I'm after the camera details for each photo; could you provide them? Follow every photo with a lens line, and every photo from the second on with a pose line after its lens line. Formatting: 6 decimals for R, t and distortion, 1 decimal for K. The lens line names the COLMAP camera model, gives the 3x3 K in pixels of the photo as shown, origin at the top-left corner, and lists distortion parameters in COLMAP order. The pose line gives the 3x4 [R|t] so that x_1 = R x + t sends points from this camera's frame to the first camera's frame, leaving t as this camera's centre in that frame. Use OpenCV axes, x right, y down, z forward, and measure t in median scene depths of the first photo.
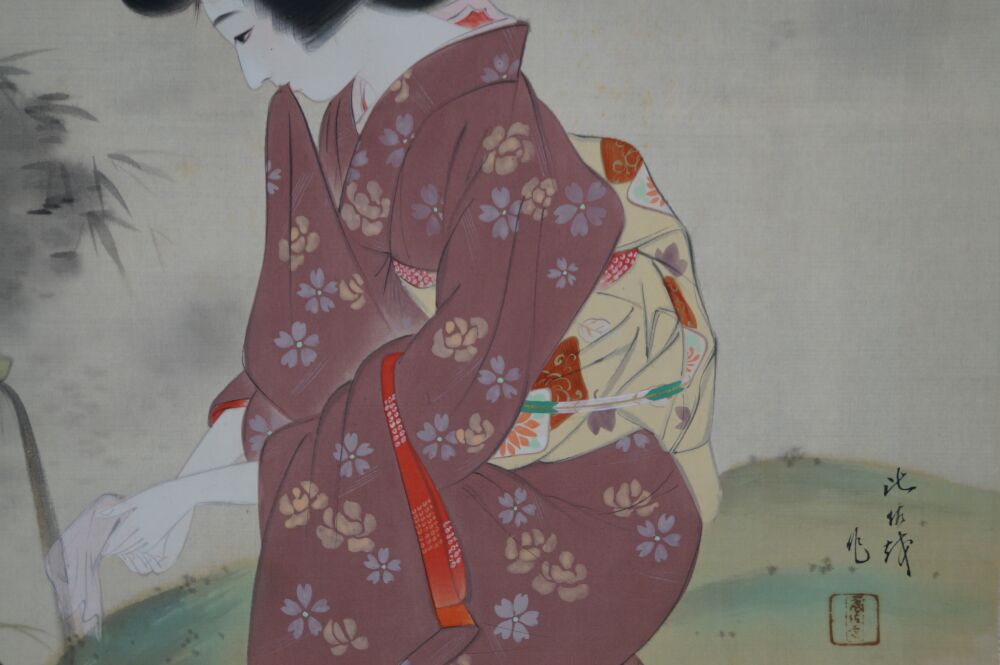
lens RADIAL K [[1538.9, 0, 493.7], [0, 1538.9, 336.0], [0, 0, 1]] dist [0.095479, 0.000000]
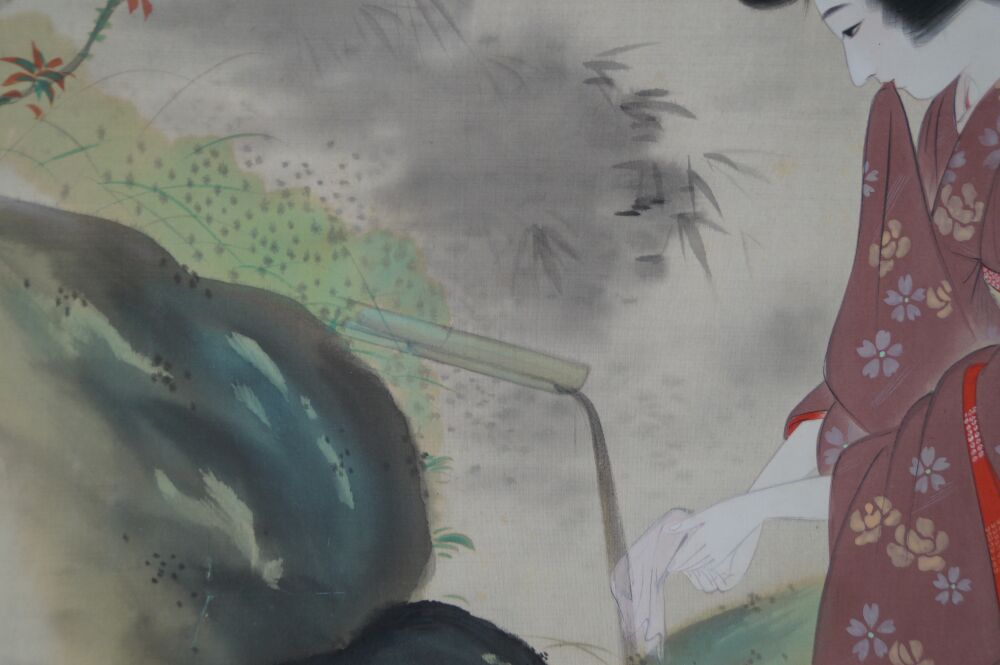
lens RADIAL K [[1538.9, 0, 498.9], [0, 1538.9, 343.2], [0, 0, 1]] dist [0.095479, 0.000000]
pose [[0.998238, 0.008751, 0.058690, -0.414834], [-0.009519, 0.999872, 0.012821, -0.011138], [-0.058570, -0.013357, 0.998194, 0.056265]]
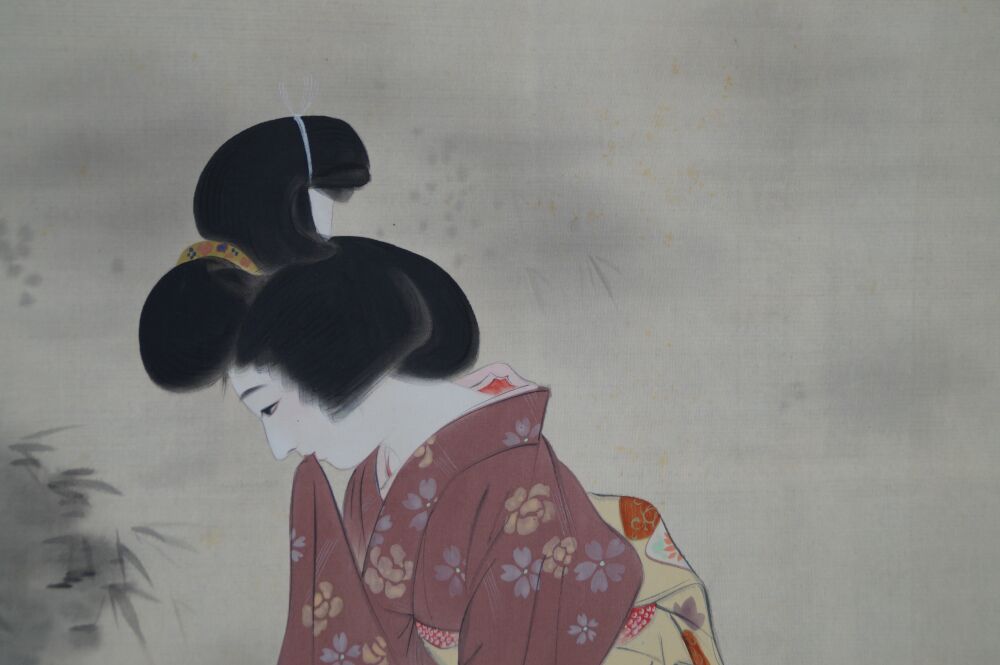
lens RADIAL K [[1538.9, 0, 500.6], [0, 1538.9, 335.0], [0, 0, 1]] dist [0.095479, 0.000000]
pose [[0.997761, -0.004993, 0.066701, -0.075316], [0.008246, 0.998785, -0.048588, -0.183898], [-0.066377, 0.049029, 0.996589, -0.014181]]
